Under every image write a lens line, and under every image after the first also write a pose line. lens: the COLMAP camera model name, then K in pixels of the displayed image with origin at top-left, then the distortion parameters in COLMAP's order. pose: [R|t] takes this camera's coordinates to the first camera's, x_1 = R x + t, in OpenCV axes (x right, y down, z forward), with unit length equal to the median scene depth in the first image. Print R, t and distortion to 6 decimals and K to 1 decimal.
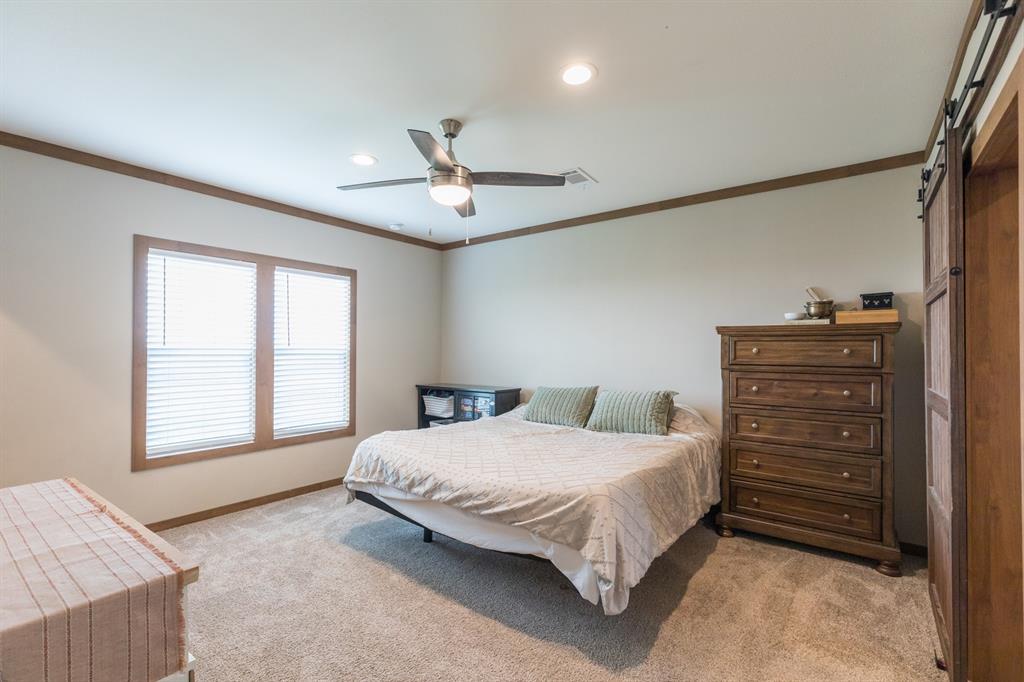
lens RADIAL K [[460.7, 0, 503.0], [0, 460.7, 340.9], [0, 0, 1]] dist [0.006945, -0.002039]
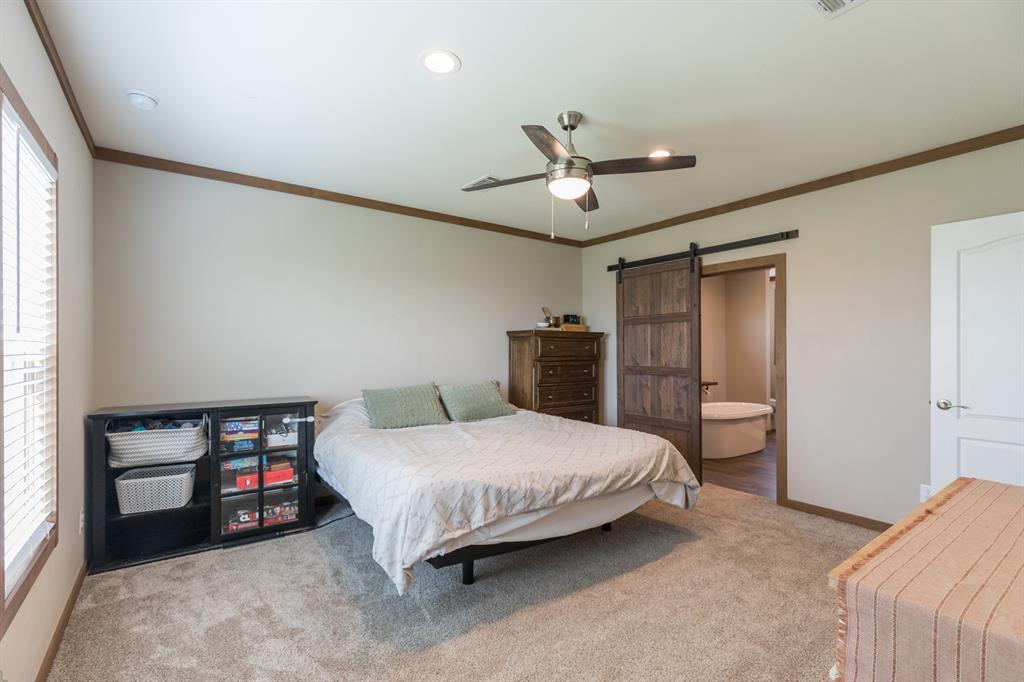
lens RADIAL K [[460.7, 0, 508.4], [0, 460.7, 346.1], [0, 0, 1]] dist [0.006945, -0.002039]
pose [[0.278132, 0.004096, 0.960534, -1.034759], [-0.021664, 0.999763, 0.002009, 0.019568], [-0.960298, -0.021368, 0.278155, 0.807009]]
